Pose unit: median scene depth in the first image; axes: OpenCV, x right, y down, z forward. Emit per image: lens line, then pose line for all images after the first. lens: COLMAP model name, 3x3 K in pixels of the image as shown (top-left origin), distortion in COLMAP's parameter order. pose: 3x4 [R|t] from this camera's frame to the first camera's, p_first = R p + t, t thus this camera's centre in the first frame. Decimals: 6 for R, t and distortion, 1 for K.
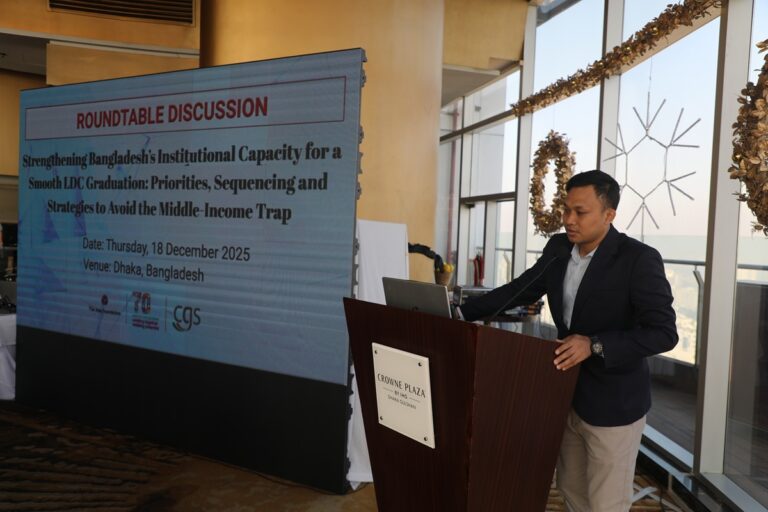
lens RADIAL K [[592.5, 0, 386.6], [0, 592.5, 254.0], [0, 0, 1]] dist [-0.018708, 0.031882]
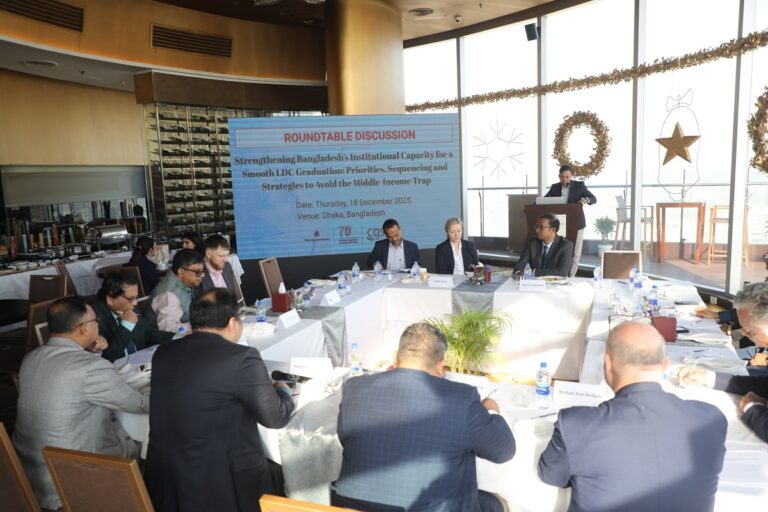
lens RADIAL K [[565.7, 0, 387.6], [0, 565.7, 263.9], [0, 0, 1]] dist [-0.035792, 0.002974]
pose [[0.782475, -0.164985, 0.600427, -1.501077], [0.091432, 0.984251, 0.151297, -0.086359], [-0.615932, -0.063488, 0.785237, -0.613815]]
